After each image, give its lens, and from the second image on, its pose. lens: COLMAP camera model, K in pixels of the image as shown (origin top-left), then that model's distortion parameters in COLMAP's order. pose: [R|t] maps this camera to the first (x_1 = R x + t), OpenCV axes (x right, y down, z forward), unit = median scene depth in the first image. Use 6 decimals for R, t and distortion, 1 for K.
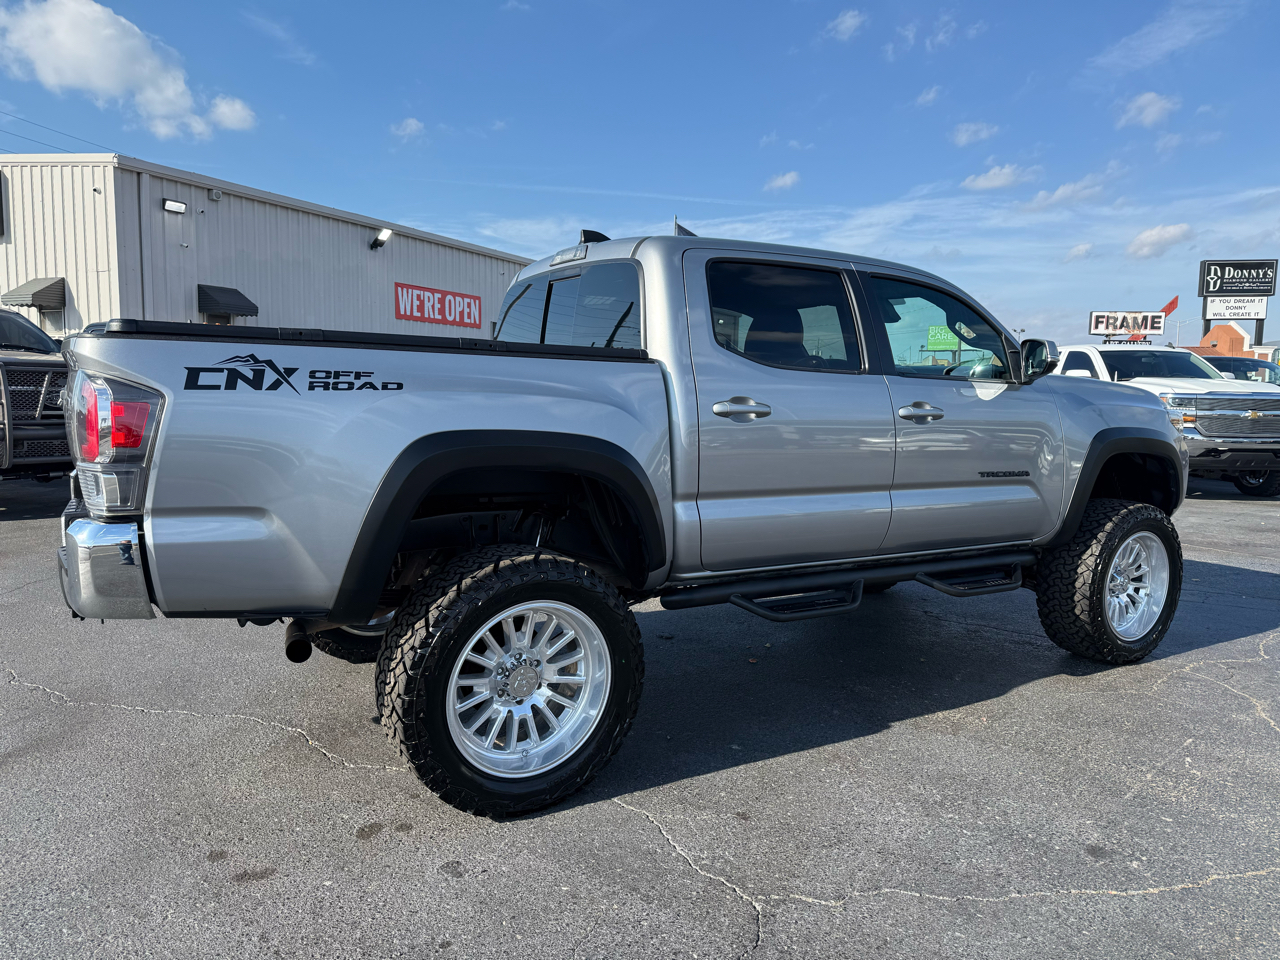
lens RADIAL K [[980.0, 0, 620.2], [0, 980.0, 484.7], [0, 0, 1]] dist [0.049727, -0.077625]
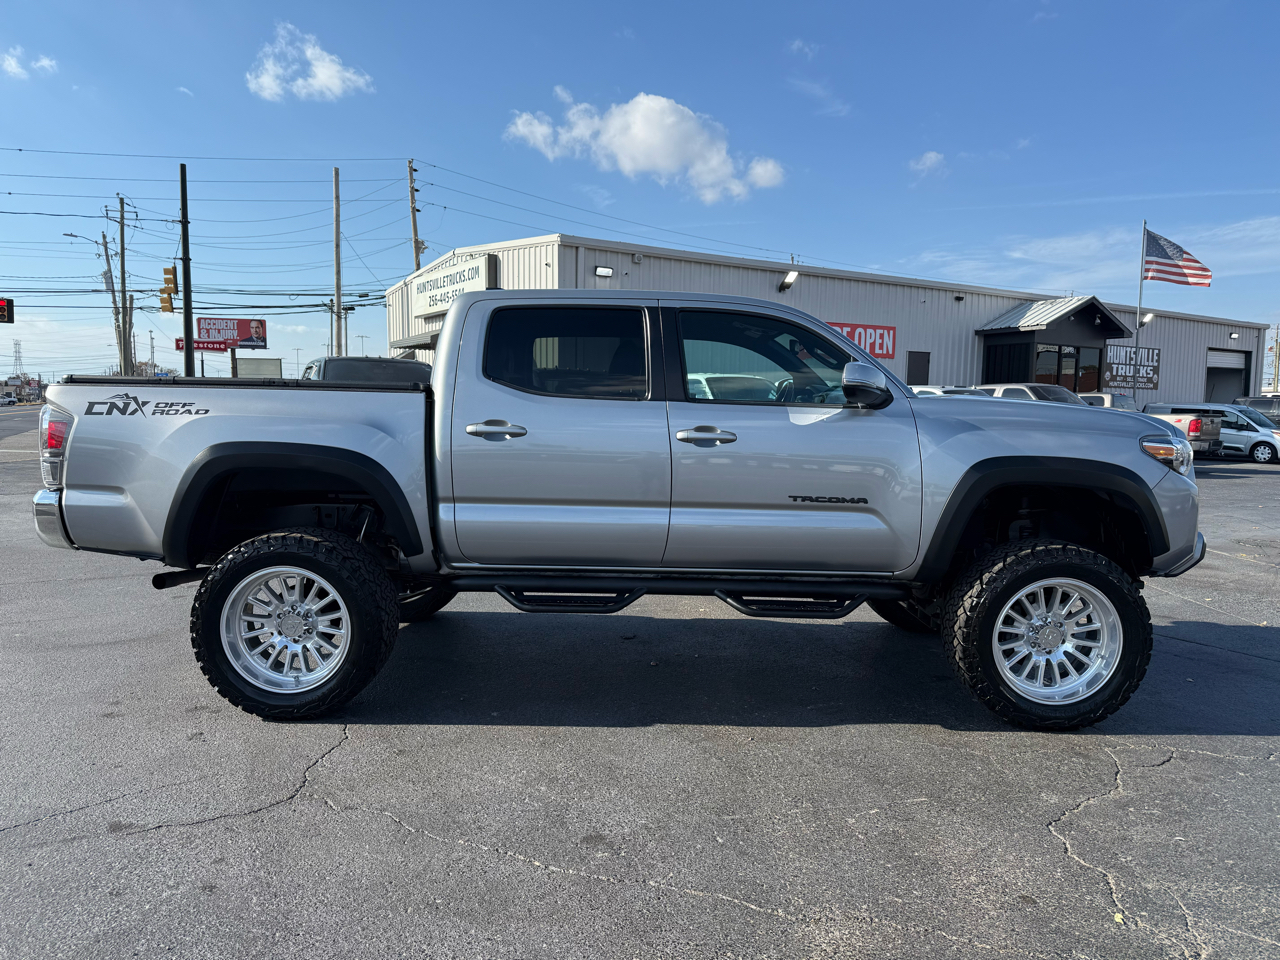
lens RADIAL K [[965.0, 0, 596.2], [0, 965.0, 478.0], [0, 0, 1]] dist [0.063270, -0.078390]
pose [[0.826421, 0.030862, -0.562206, 0.187640], [-0.052567, 0.998365, -0.022466, 0.000369], [0.560593, 0.048119, 0.826692, 0.018490]]
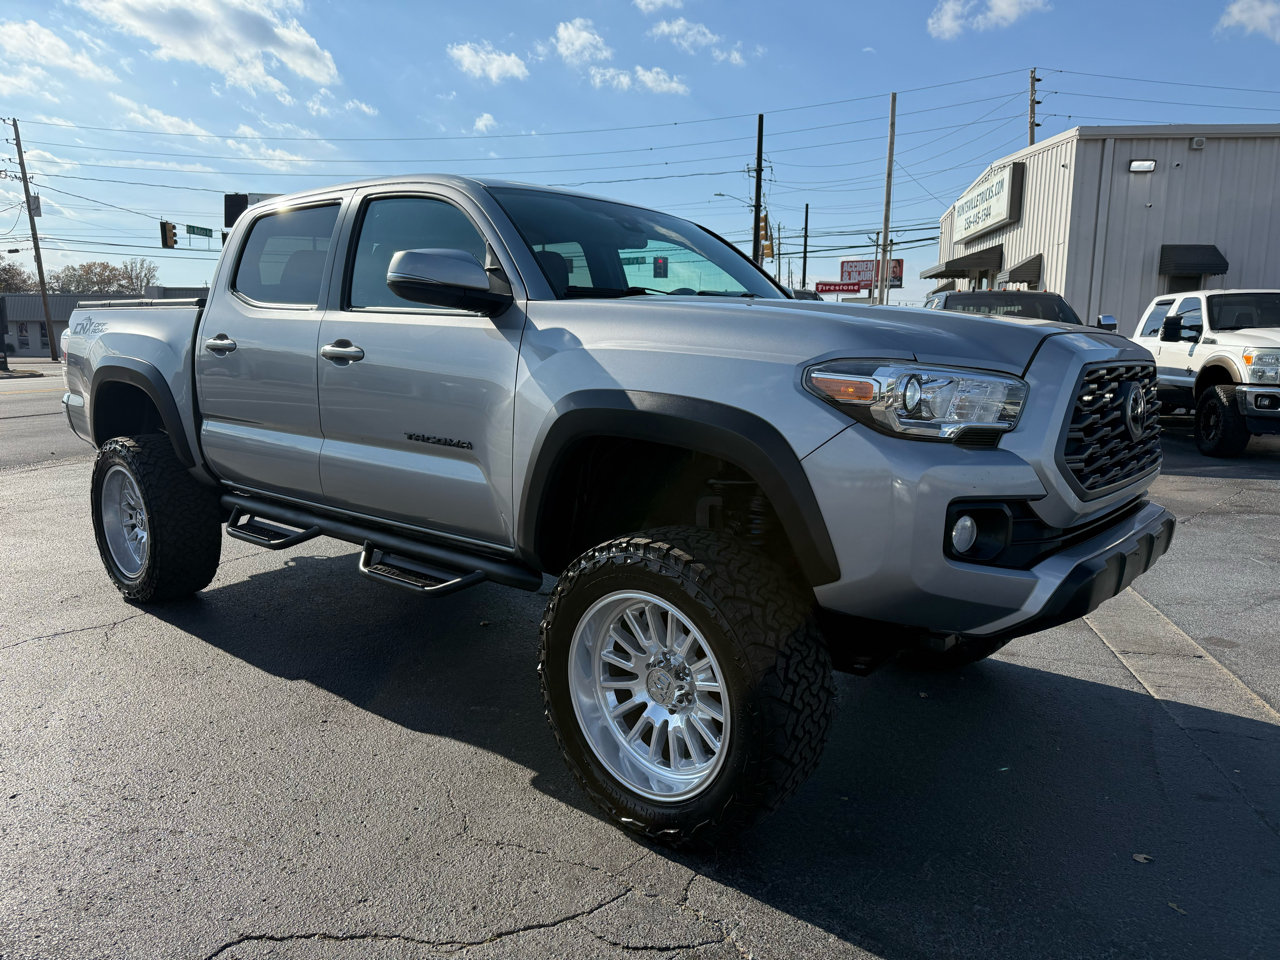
lens RADIAL K [[902.6, 0, 640.0], [0, 902.6, 480.0], [0, 0, 1]] dist [0.019450, 0.002782]
pose [[0.275571, 0.132955, -0.952042, 0.272661], [-0.098161, 0.989104, 0.109718, -0.017805], [0.956256, 0.063218, 0.285620, 0.241947]]
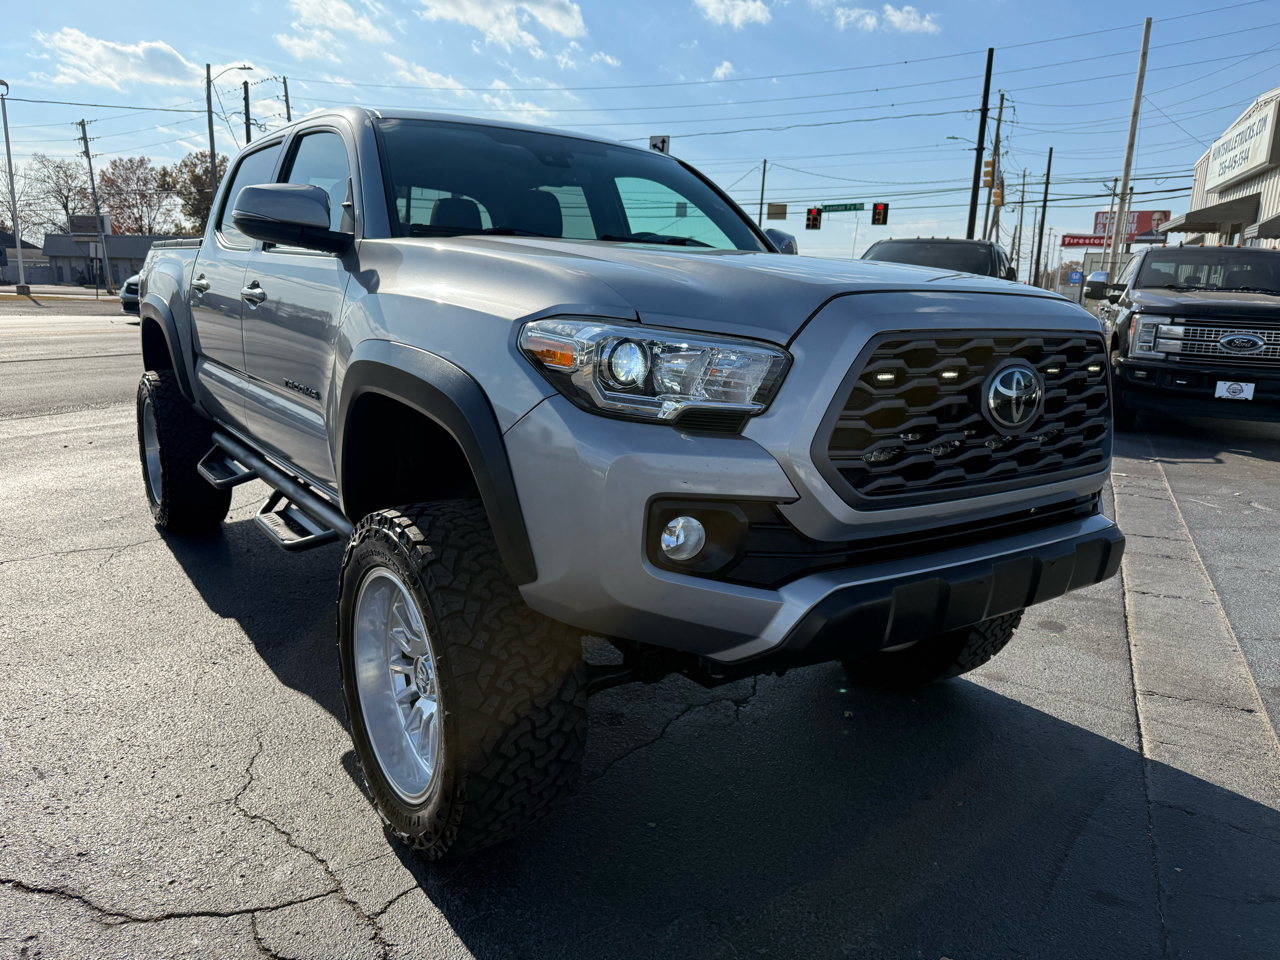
lens RADIAL K [[904.9, 0, 649.9], [0, 904.9, 462.5], [0, 0, 1]] dist [0.027117, 0.001118]
pose [[0.049818, 0.175050, -0.983298, 0.264858], [-0.133353, 0.976872, 0.167149, -0.025377], [0.989816, 0.122798, 0.072009, 0.305593]]
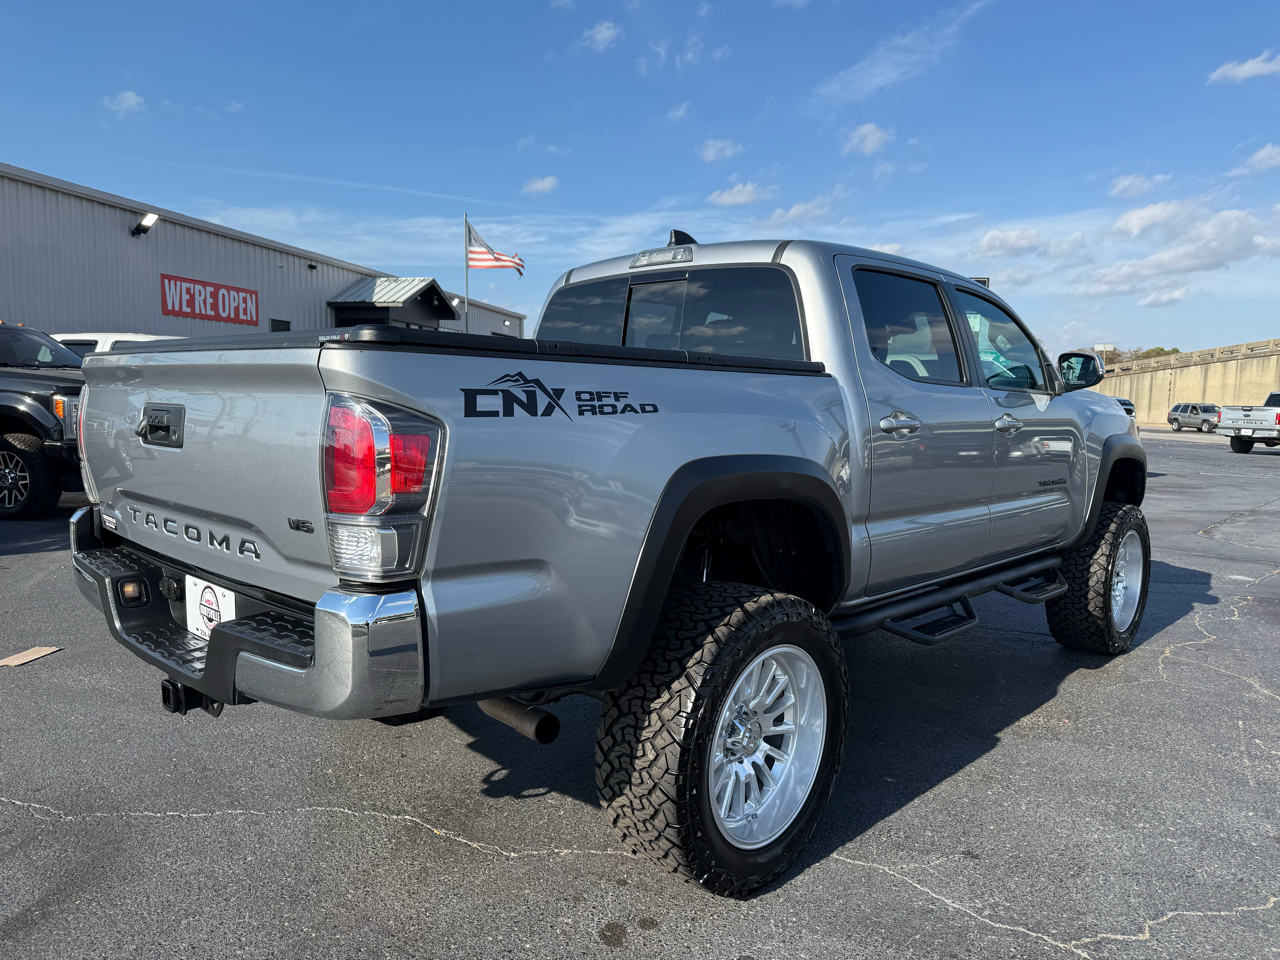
lens RADIAL K [[978.5, 0, 640.0], [0, 978.5, 480.0], [0, 0, 1]] dist [0.052601, -0.068014]
pose [[0.957127, -0.028857, 0.288226, -0.082554], [0.030565, 0.999532, -0.001428, -0.006310], [-0.288050, 0.010176, 0.957561, 0.032075]]
